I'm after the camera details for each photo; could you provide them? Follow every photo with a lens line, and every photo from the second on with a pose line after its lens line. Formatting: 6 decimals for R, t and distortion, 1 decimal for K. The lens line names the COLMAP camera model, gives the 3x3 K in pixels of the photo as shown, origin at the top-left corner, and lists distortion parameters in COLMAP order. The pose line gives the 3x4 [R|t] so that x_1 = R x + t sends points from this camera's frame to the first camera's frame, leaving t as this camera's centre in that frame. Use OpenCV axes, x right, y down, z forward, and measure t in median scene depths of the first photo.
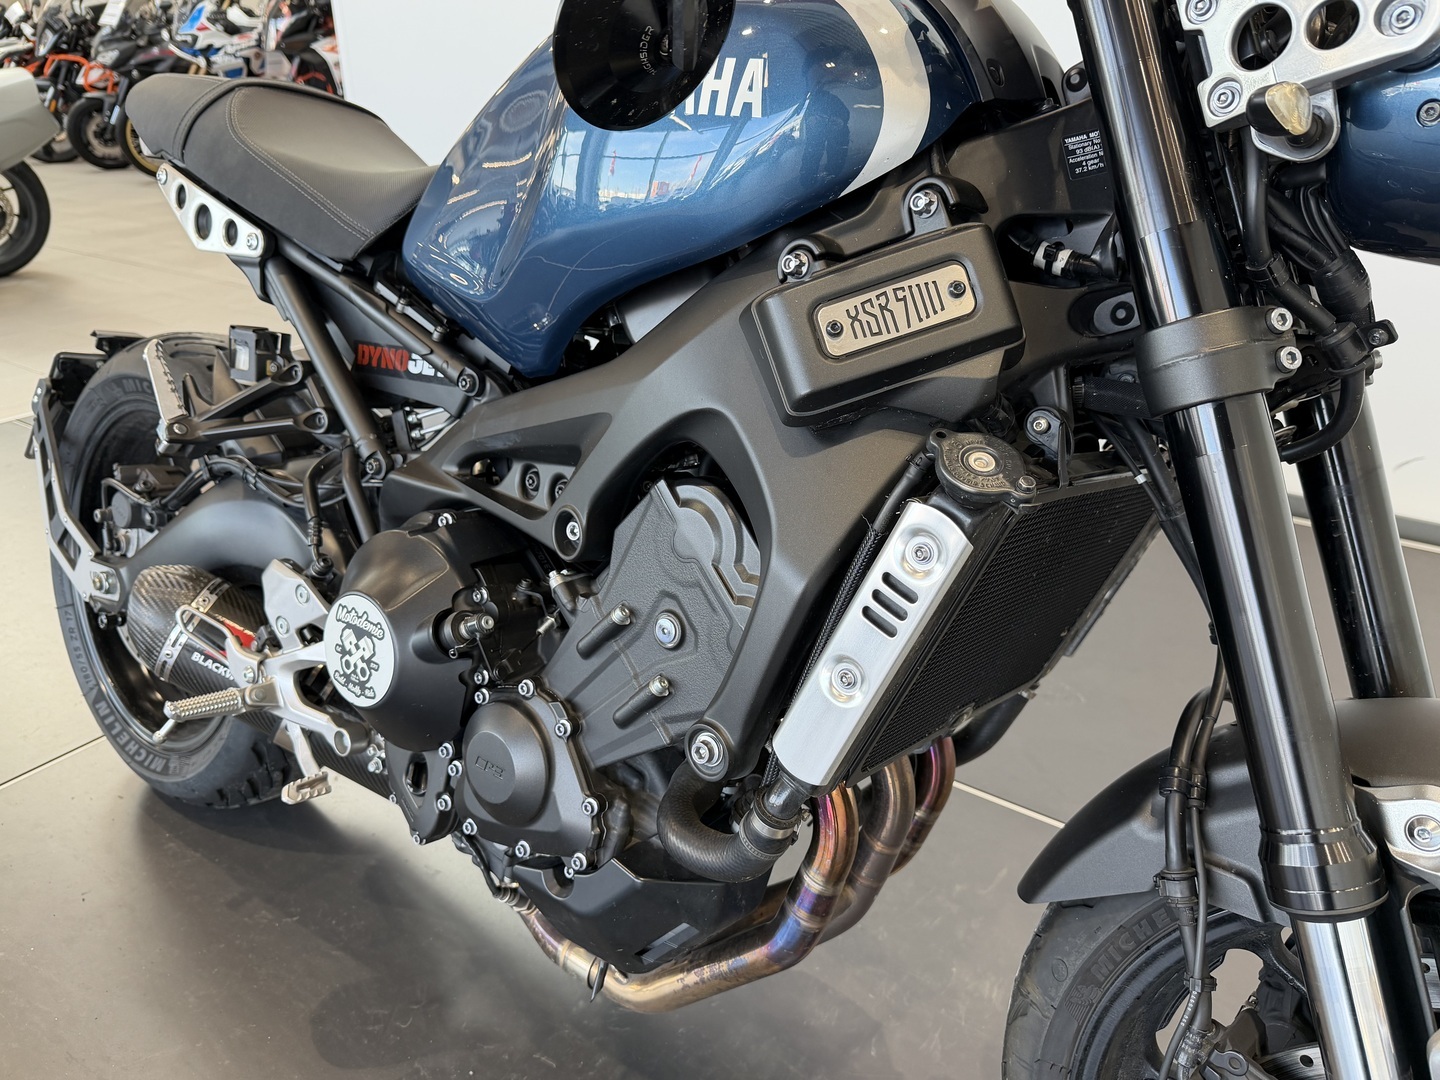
lens RADIAL K [[1080.8, 0, 720.0], [0, 1080.8, 540.0], [0, 0, 1]] dist [0.031782, -0.093765]
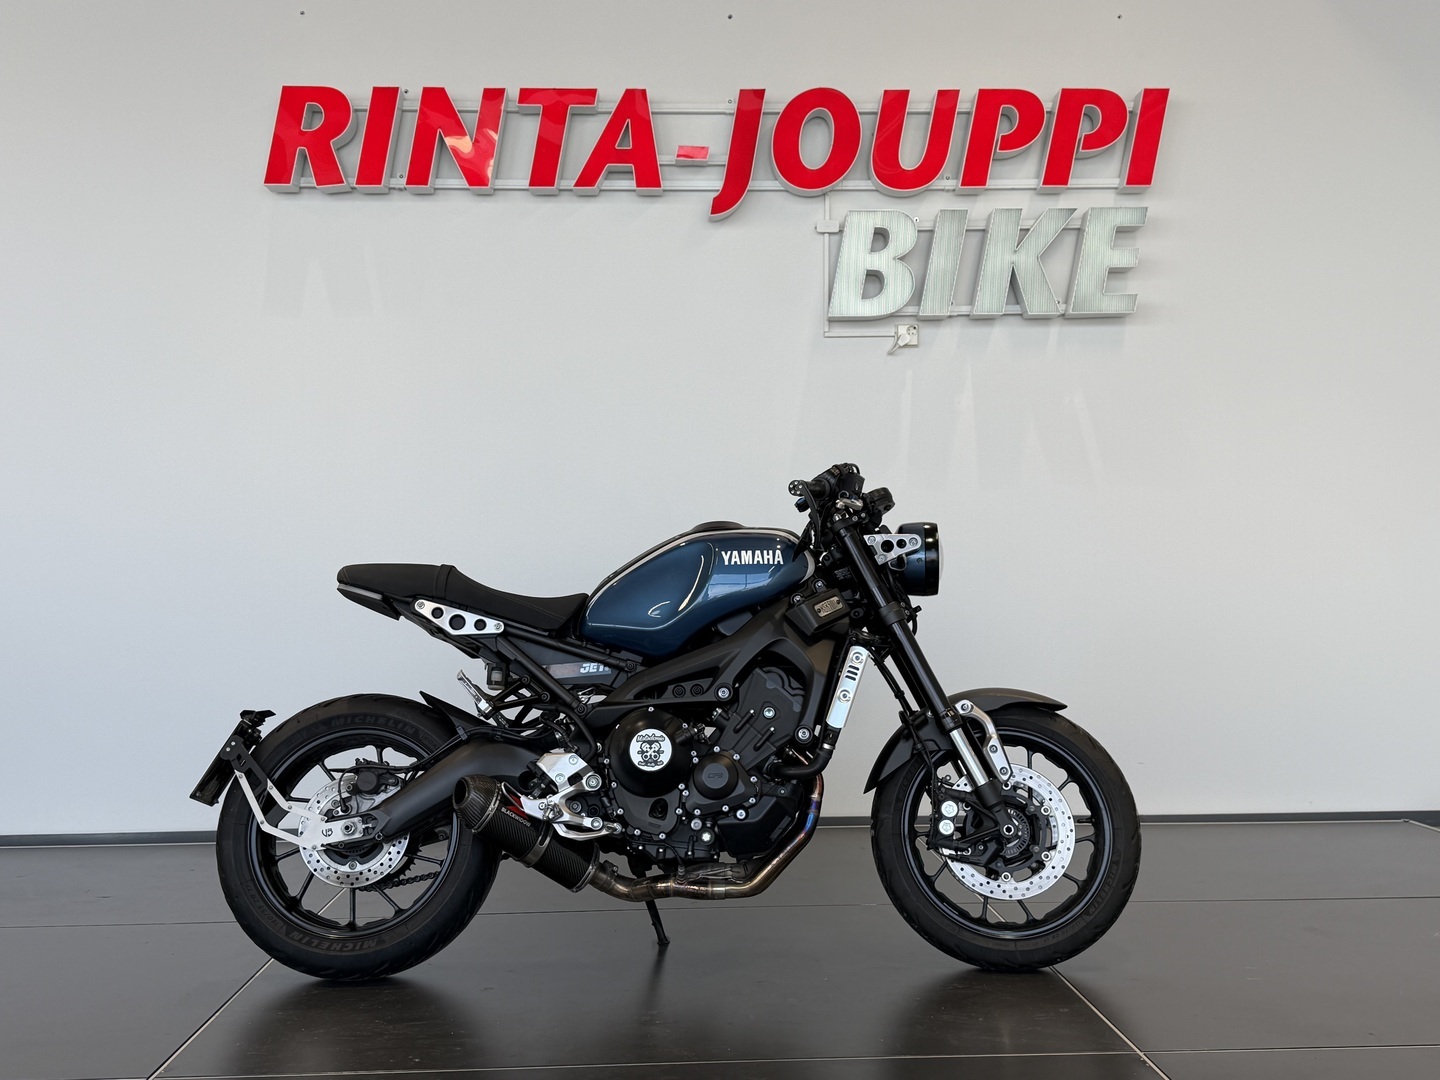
lens RADIAL K [[1470.6, 0, 720.0], [0, 1470.6, 540.0], [0, 0, 1]] dist [0.147154, -0.139155]
pose [[0.792839, 0.017490, 0.609181, -1.966494], [0.255976, 0.897582, -0.358919, 0.801622], [-0.553067, 0.440500, 0.707161, -1.551587]]
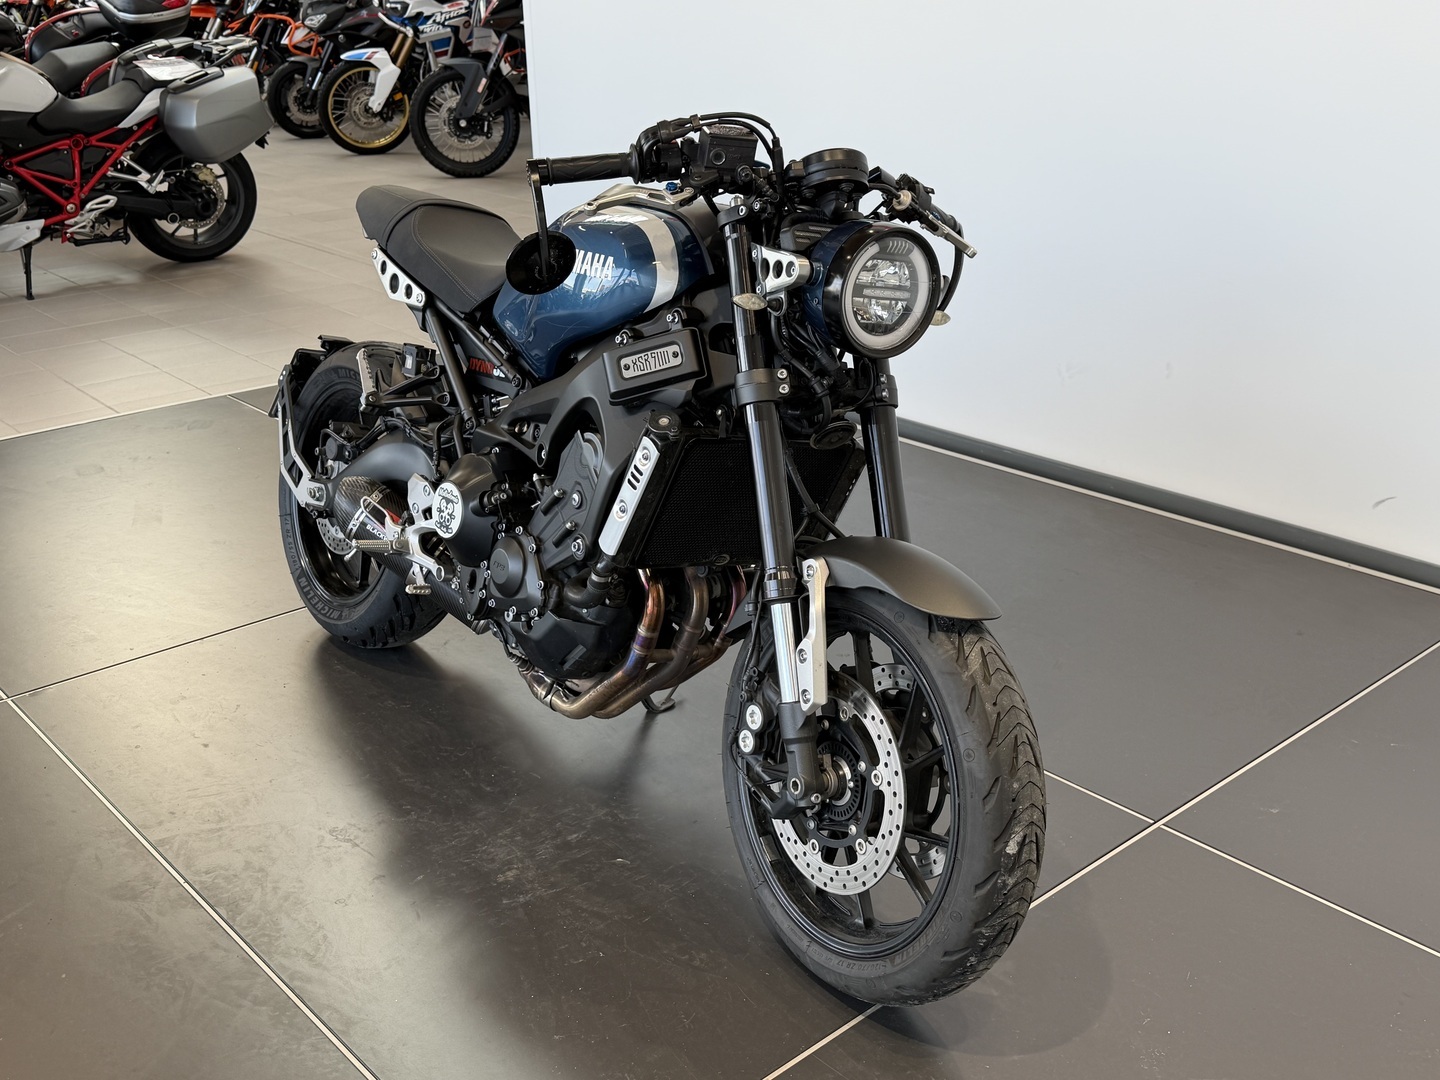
lens RADIAL K [[1484.1, 0, 720.0], [0, 1484.1, 540.0], [0, 0, 1]] dist [0.169045, -0.728113]
pose [[0.974737, 0.075055, -0.210369, 0.606871], [-0.085453, 0.995508, -0.040768, 0.182988], [0.206364, 0.057715, 0.976772, -1.298747]]
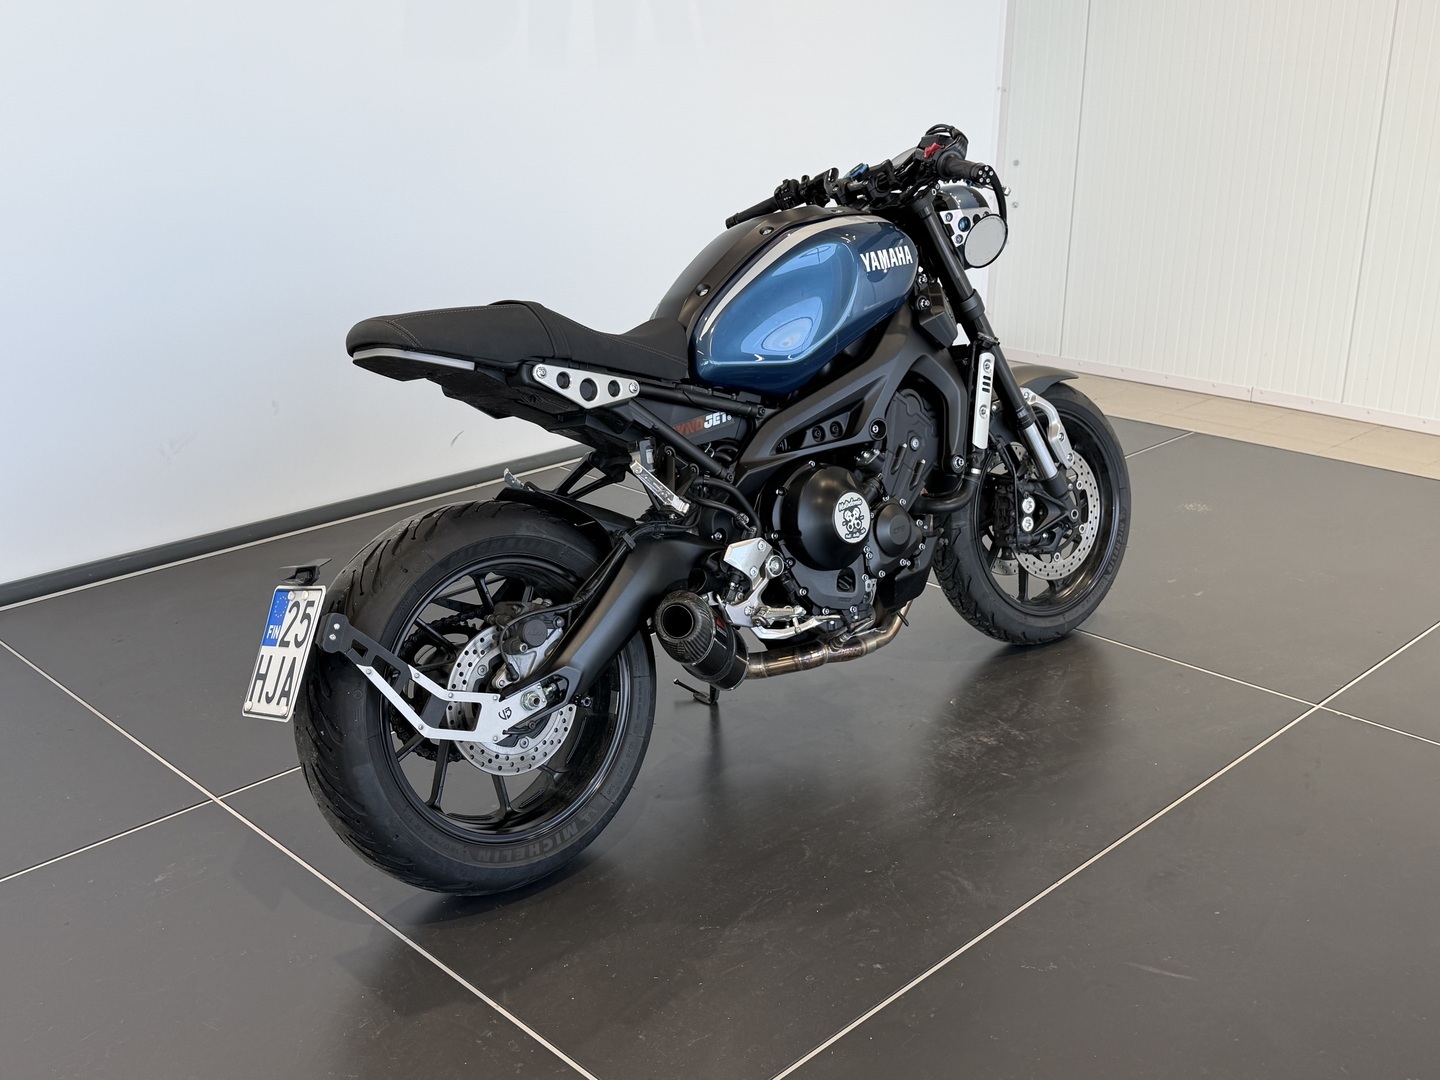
lens RADIAL K [[1470.6, 0, 720.0], [0, 1470.6, 540.0], [0, 0, 1]] dist [0.147154, -0.139155]
pose [[0.190259, -0.317174, 0.929087, -2.574022], [0.412545, 0.884590, 0.217502, -0.502570], [-0.890847, 0.341908, 0.299150, 0.283338]]
